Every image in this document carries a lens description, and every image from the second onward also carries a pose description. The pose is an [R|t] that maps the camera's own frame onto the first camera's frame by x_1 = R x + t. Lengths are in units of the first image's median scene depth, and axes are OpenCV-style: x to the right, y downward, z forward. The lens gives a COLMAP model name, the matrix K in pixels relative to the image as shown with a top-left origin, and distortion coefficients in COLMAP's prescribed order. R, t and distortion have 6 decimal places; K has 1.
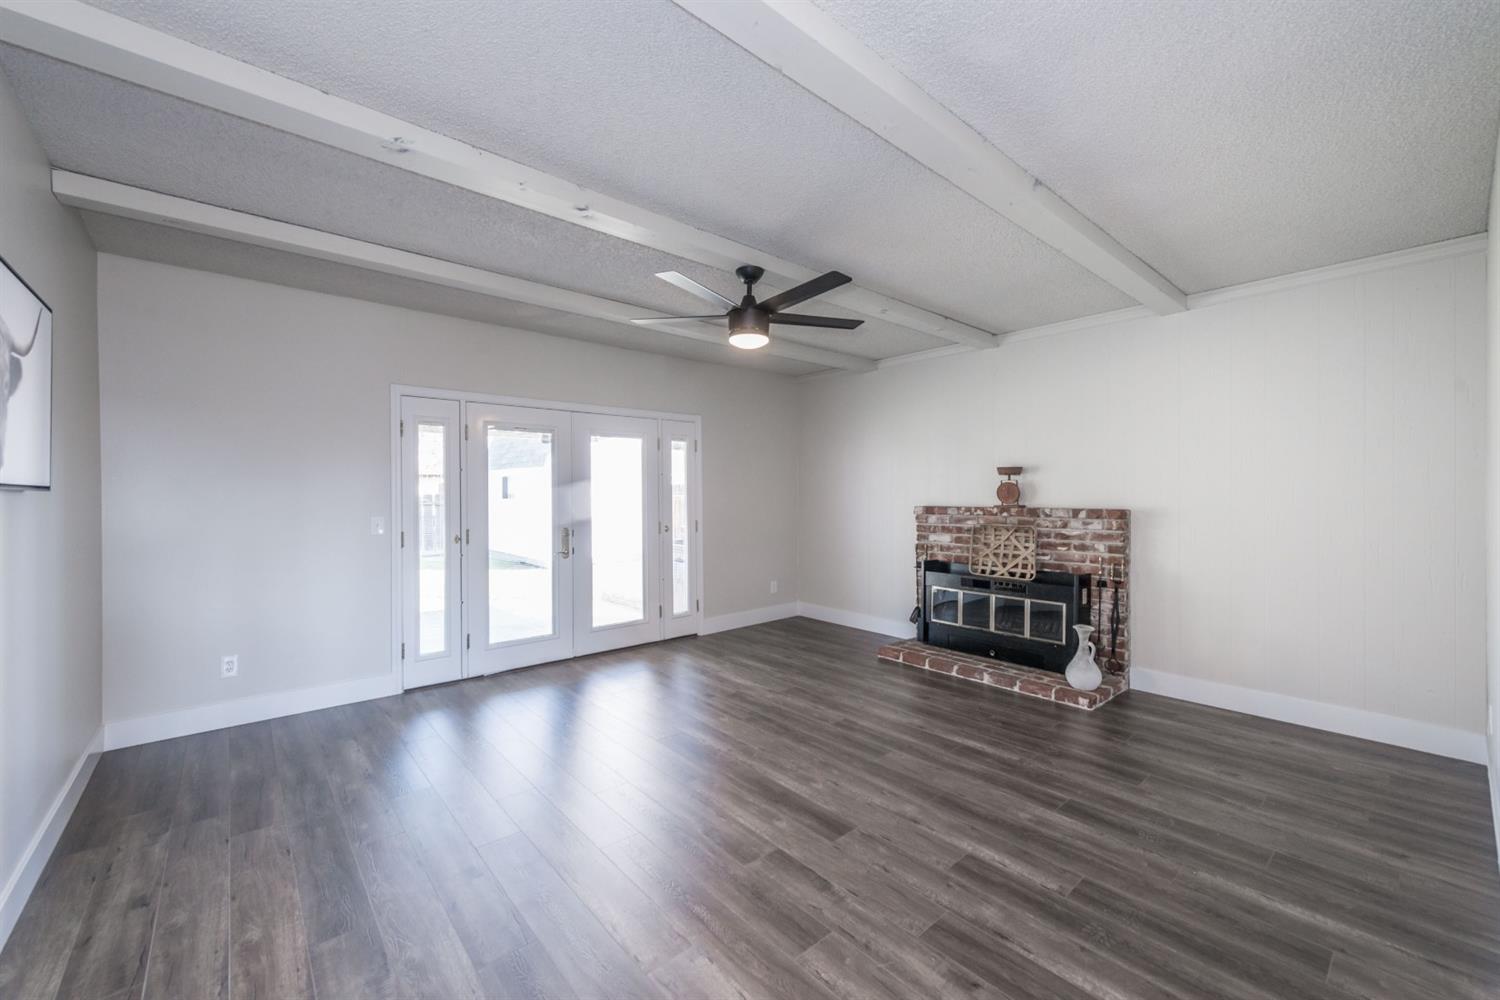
lens RADIAL K [[601.7, 0, 746.8], [0, 601.7, 495.2], [0, 0, 1]] dist [0.012490, -0.000110]
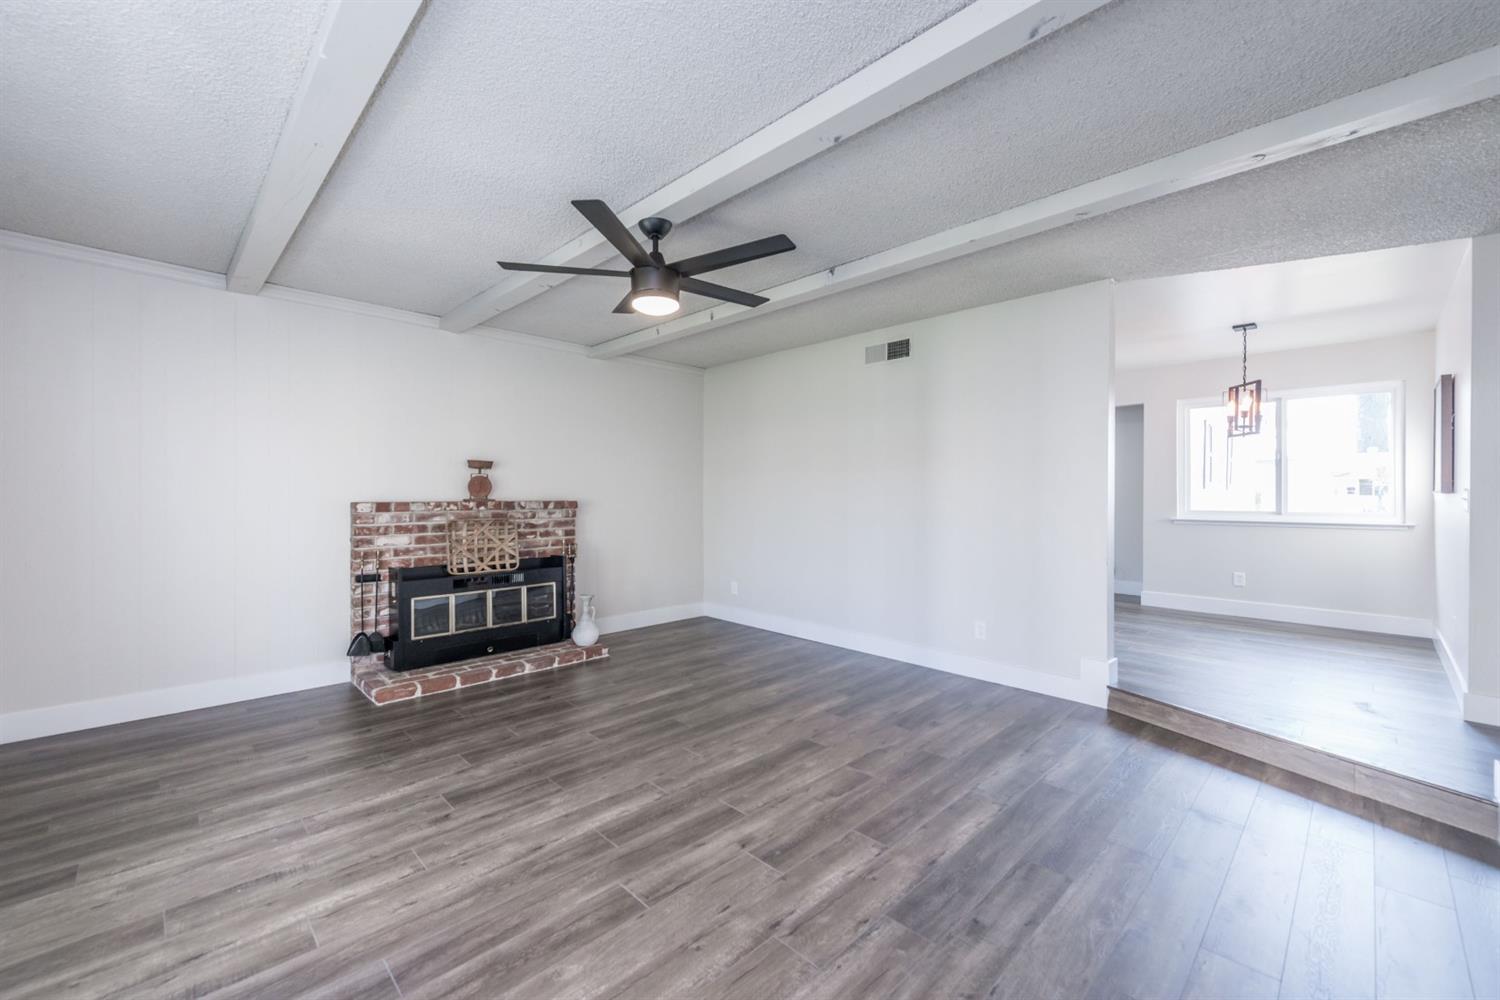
lens RADIAL K [[601.7, 0, 744.7], [0, 601.7, 497.8], [0, 0, 1]] dist [0.012490, -0.000110]
pose [[-0.068710, -0.008149, 0.997603, -0.624722], [-0.002604, 0.999965, 0.007989, 0.005775], [-0.997633, -0.002049, -0.068729, 0.678672]]
